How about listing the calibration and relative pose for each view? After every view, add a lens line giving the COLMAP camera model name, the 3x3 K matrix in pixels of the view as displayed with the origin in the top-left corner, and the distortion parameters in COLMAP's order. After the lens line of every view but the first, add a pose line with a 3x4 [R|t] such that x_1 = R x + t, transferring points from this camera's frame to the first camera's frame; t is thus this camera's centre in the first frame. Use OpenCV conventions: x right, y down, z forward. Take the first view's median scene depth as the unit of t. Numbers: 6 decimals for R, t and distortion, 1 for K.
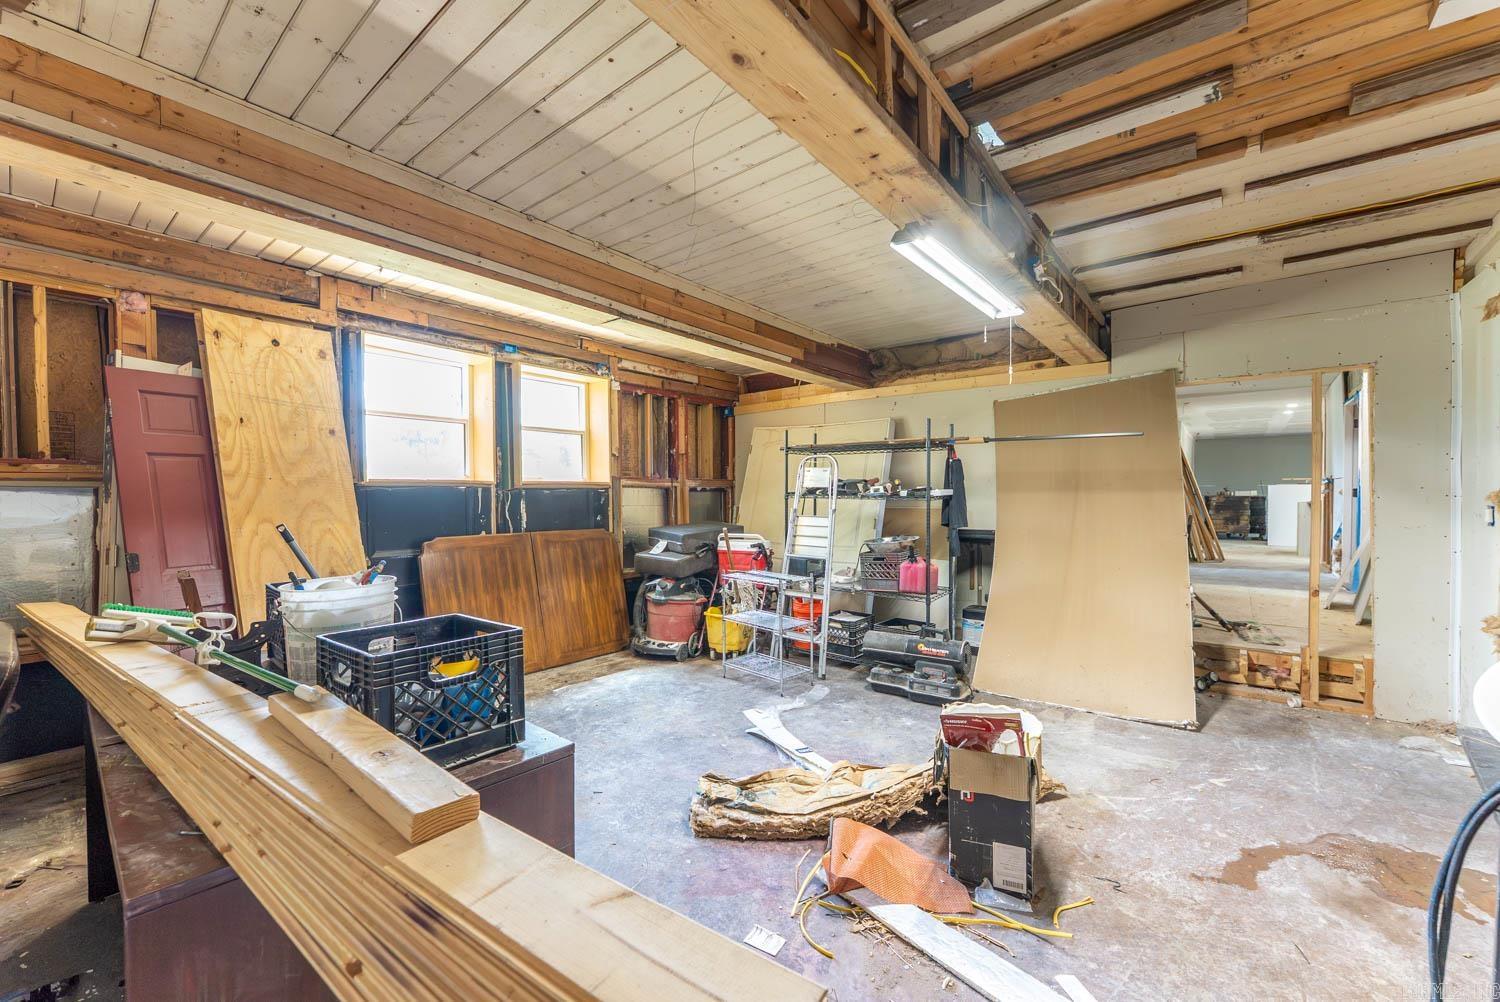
lens RADIAL K [[600.5, 0, 744.3], [0, 600.5, 501.5], [0, 0, 1]] dist [0.000568, -0.000008]
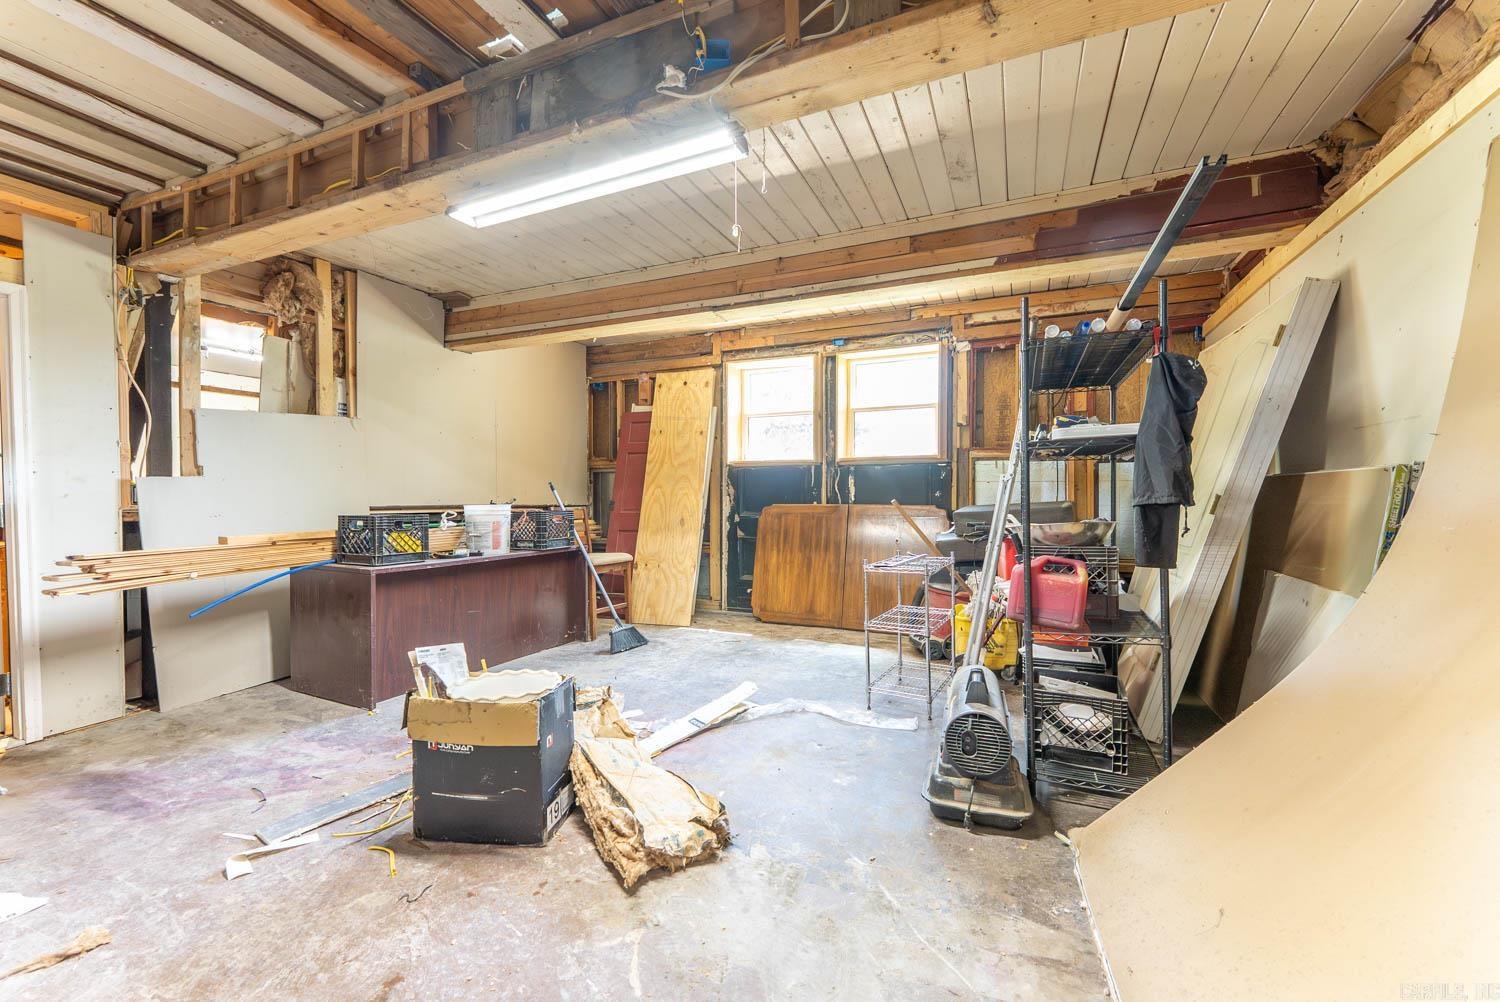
lens RADIAL K [[600.5, 0, 744.3], [0, 600.5, 501.5], [0, 0, 1]] dist [0.000568, -0.000008]
pose [[0.257878, 0.013044, -0.966089, 0.744181], [-0.008844, 0.999899, 0.011140, 0.040015], [0.966137, 0.005671, 0.257967, 0.598626]]
